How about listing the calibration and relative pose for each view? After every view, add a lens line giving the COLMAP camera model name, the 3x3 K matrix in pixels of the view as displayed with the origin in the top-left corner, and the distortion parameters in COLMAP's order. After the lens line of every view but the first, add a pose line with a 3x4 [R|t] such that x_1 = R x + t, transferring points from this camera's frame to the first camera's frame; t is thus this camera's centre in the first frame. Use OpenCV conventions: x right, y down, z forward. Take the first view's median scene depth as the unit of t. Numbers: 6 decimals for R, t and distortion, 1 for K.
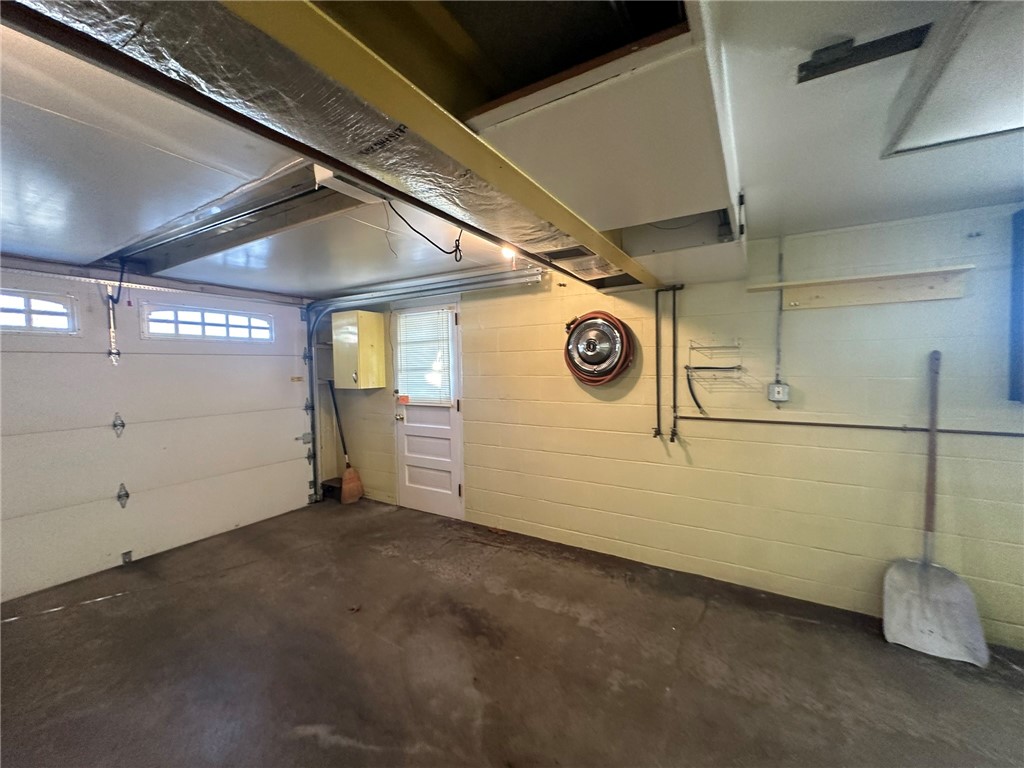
lens RADIAL K [[406.6, 0, 513.7], [0, 406.6, 381.5], [0, 0, 1]] dist [-0.000912, 0.000318]
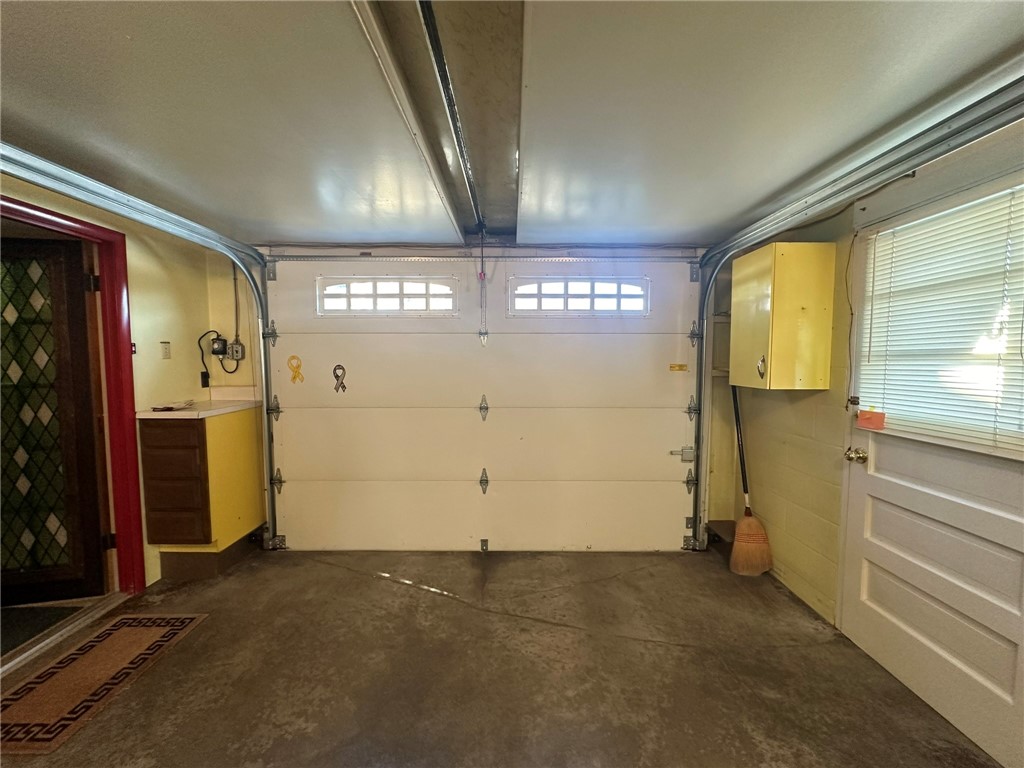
lens RADIAL K [[406.6, 0, 511.2], [0, 406.6, 384.0], [0, 0, 1]] dist [-0.000912, 0.000318]
pose [[0.514891, 0.070640, -0.854340, -0.089490], [-0.043118, 0.997472, 0.056489, -0.004491], [0.856170, 0.007752, 0.516635, 0.410502]]
